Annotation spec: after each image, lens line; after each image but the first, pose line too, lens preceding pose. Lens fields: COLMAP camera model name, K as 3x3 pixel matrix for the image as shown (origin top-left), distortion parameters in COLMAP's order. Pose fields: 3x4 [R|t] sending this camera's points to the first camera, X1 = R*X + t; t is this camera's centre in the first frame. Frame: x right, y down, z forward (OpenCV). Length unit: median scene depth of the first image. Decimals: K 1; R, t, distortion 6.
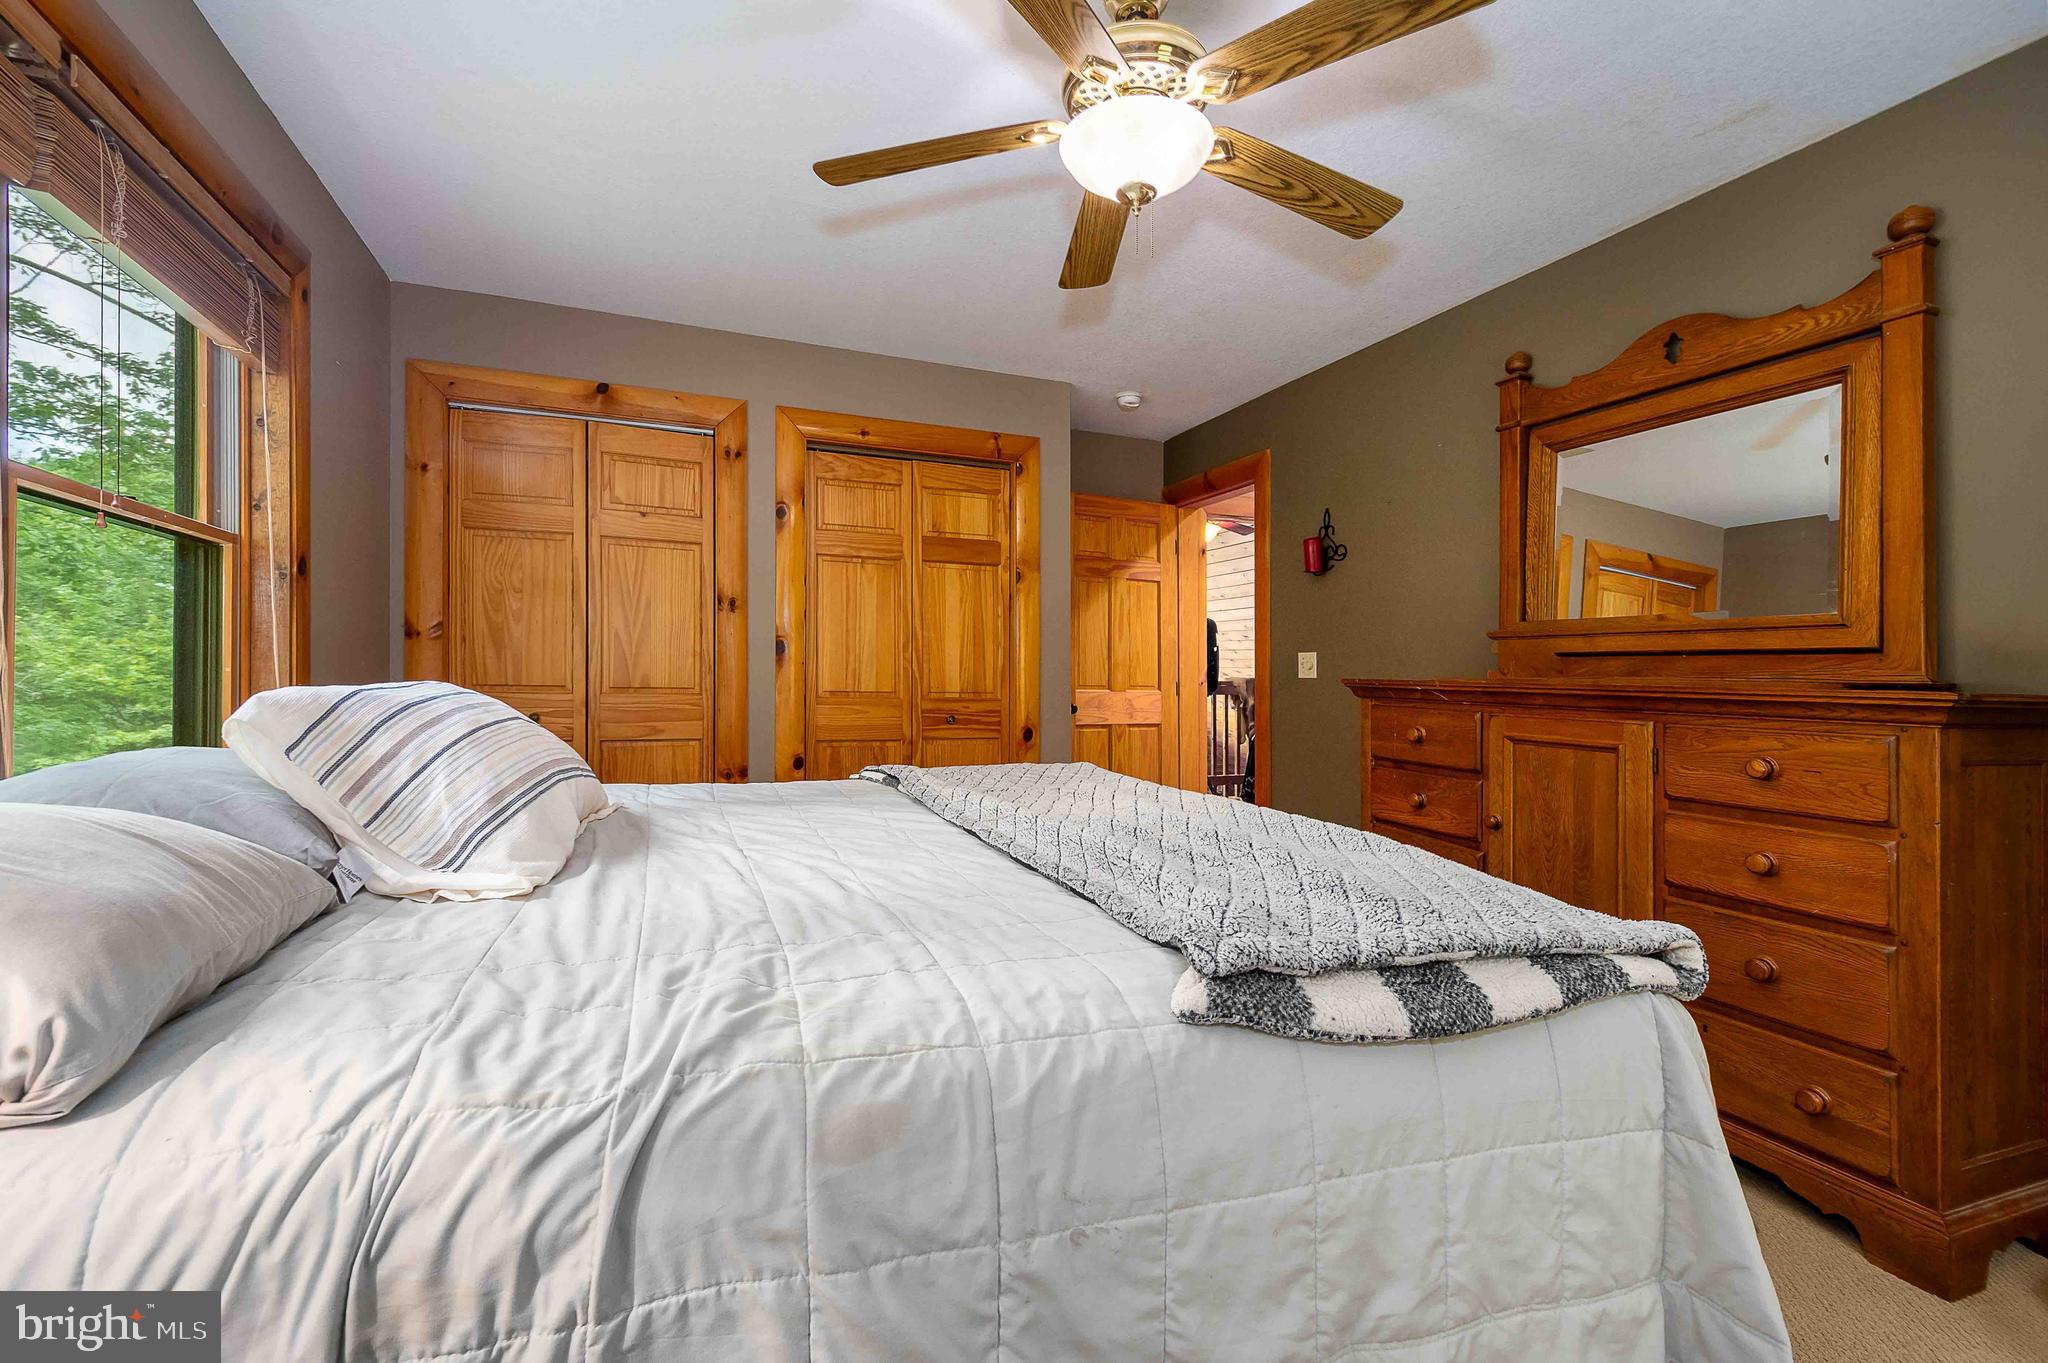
lens RADIAL K [[888.0, 0, 1017.9], [0, 888.0, 671.4], [0, 0, 1]] dist [0.009482, -0.004338]
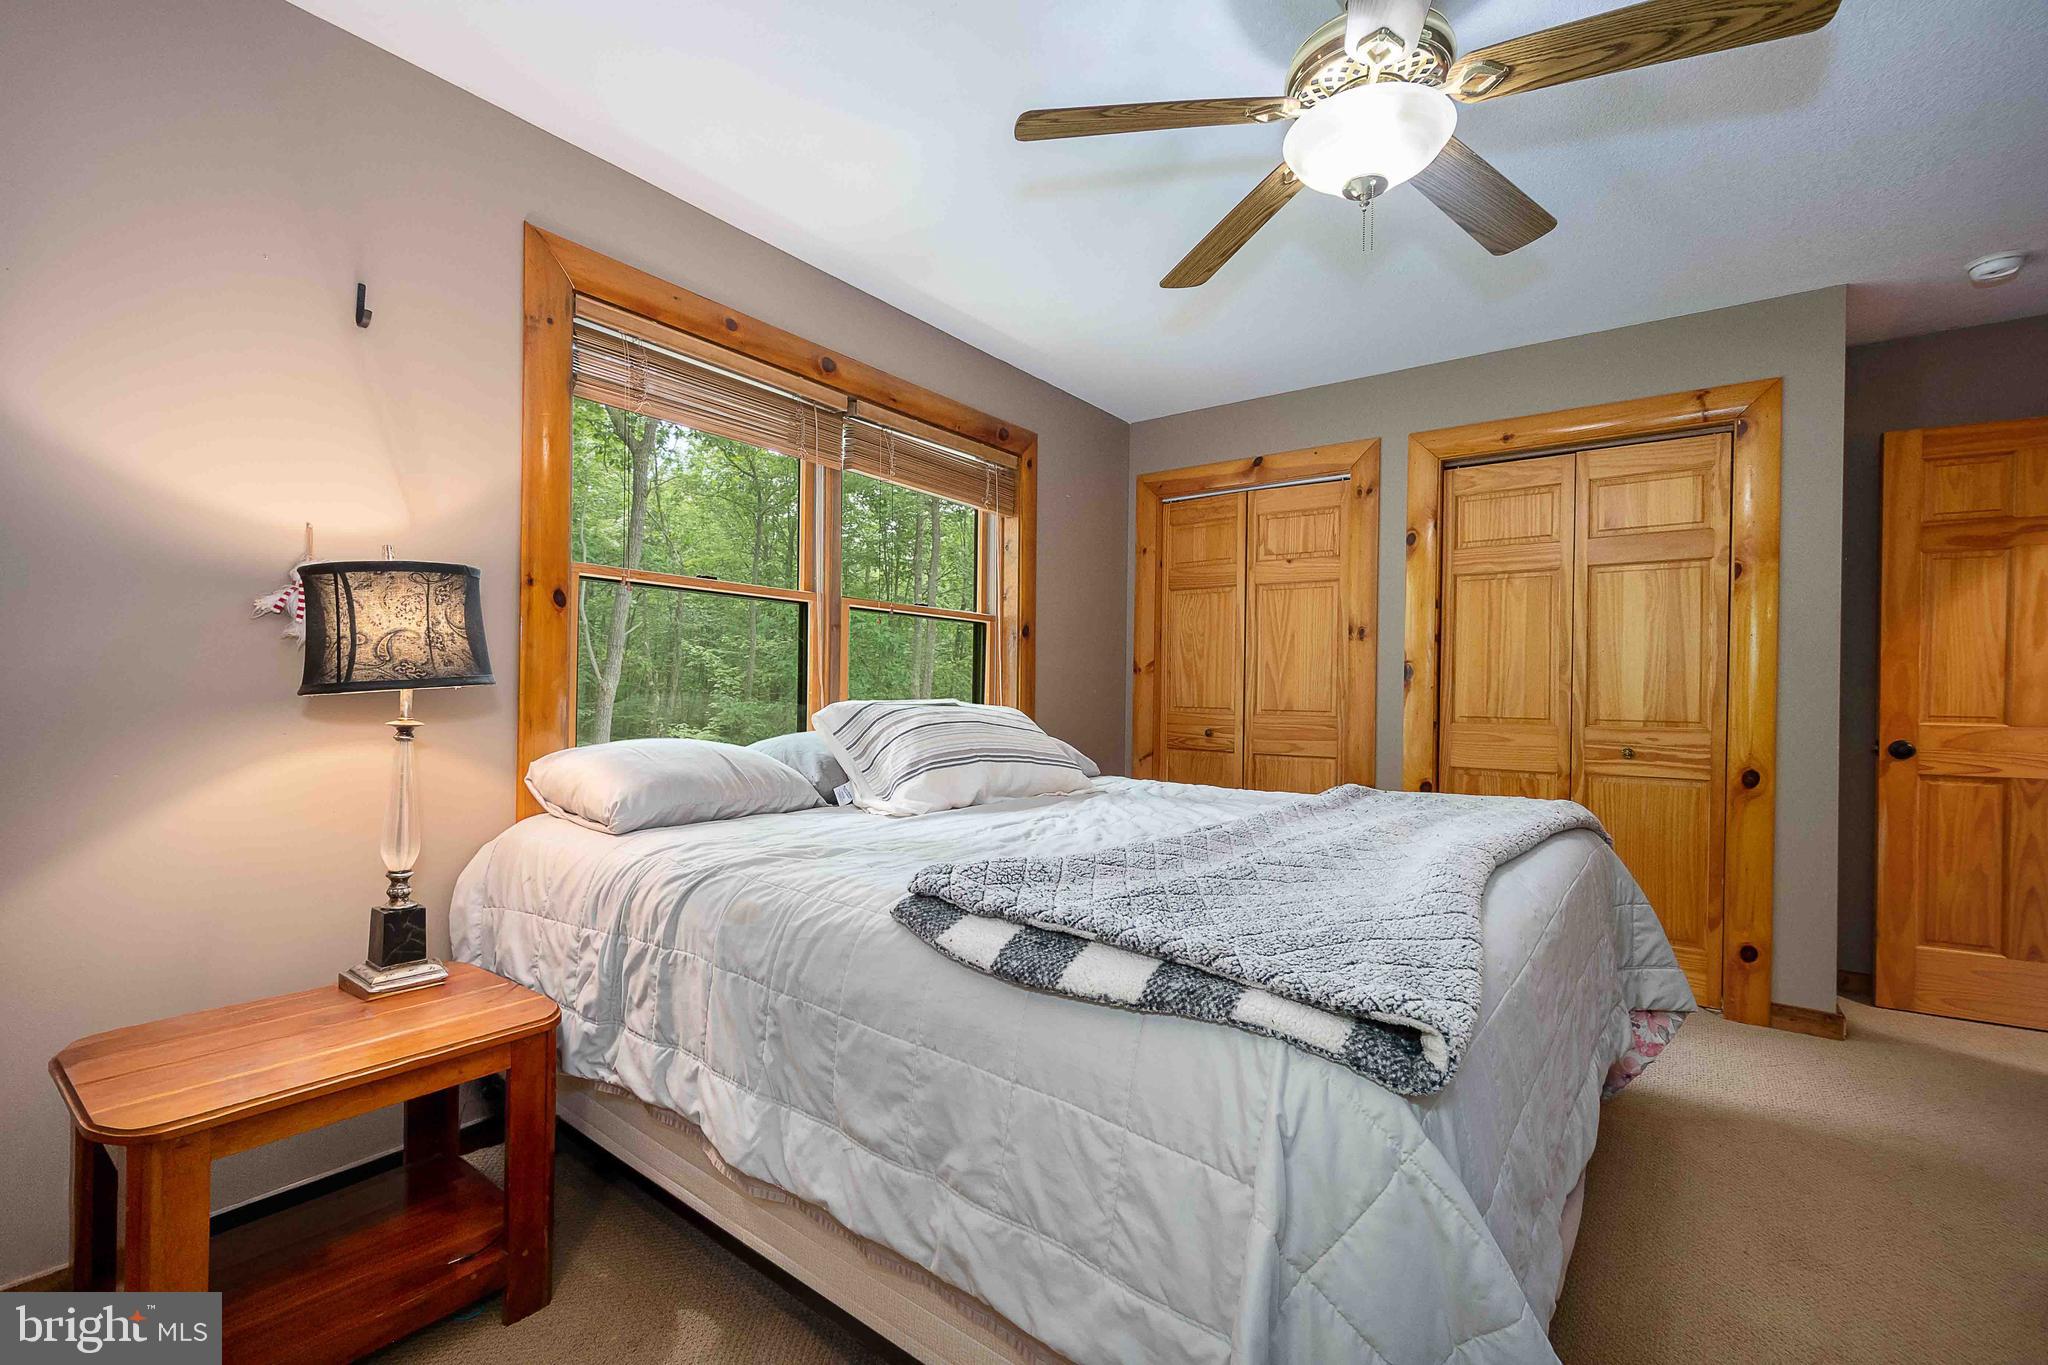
lens RADIAL K [[888.0, 0, 1024.7], [0, 888.0, 702.6], [0, 0, 1]] dist [0.009482, -0.004338]
pose [[0.533934, 0.000486, -0.845526, 0.381989], [0.000012, 1.000000, 0.000583, 0.007368], [0.845526, -0.000321, 0.533934, 0.092587]]
